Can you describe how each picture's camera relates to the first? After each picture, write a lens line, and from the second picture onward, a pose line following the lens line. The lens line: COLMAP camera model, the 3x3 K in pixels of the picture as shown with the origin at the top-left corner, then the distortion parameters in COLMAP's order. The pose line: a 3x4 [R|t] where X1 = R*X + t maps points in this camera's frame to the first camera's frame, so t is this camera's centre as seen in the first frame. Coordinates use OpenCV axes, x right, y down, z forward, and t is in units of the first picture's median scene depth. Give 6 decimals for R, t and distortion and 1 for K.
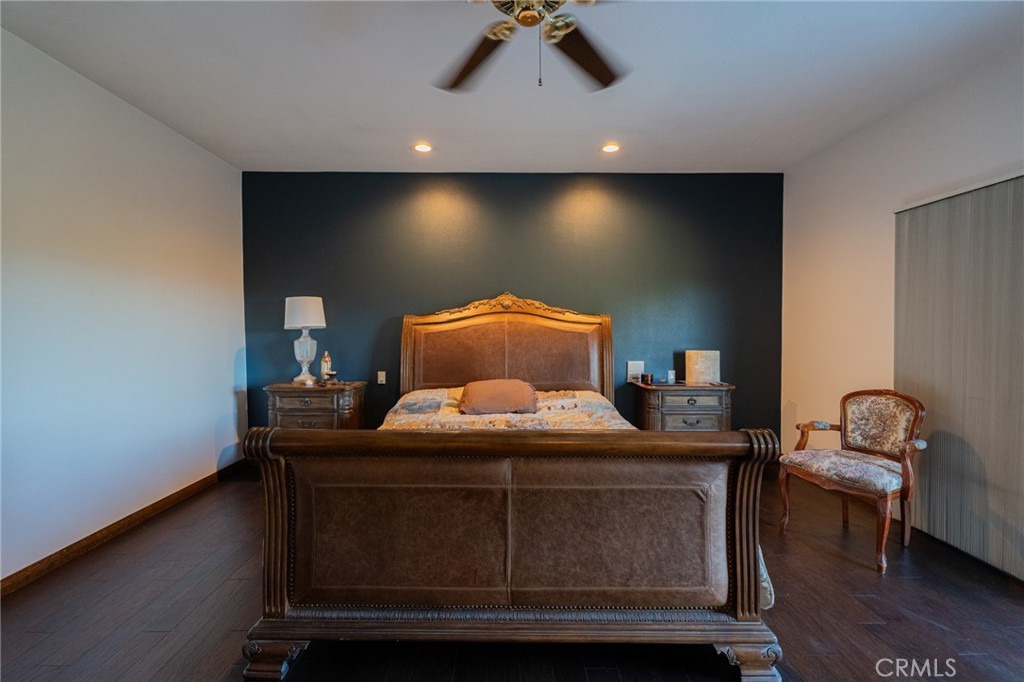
lens RADIAL K [[459.9, 0, 513.7], [0, 459.9, 337.9], [0, 0, 1]] dist [-0.003084, -0.000022]
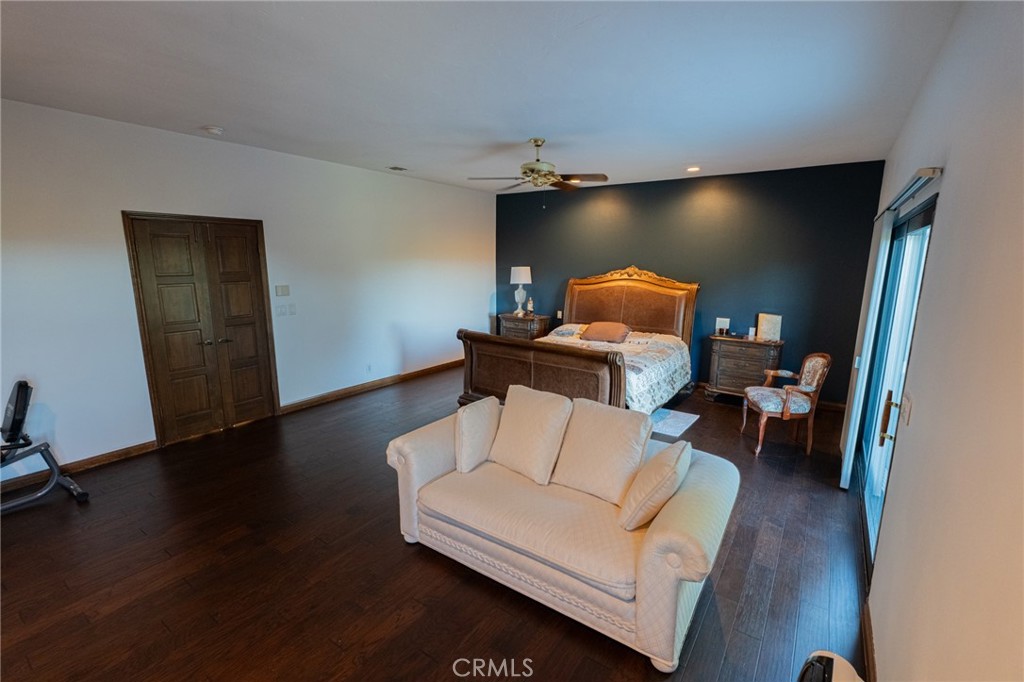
lens RADIAL K [[459.9, 0, 510.6], [0, 459.9, 343.5], [0, 0, 1]] dist [-0.003084, -0.000022]
pose [[0.810137, 0.118857, -0.574066, 0.585917], [-0.025630, 0.985476, 0.167867, -0.094384], [0.585680, -0.121282, 0.801417, -0.502971]]
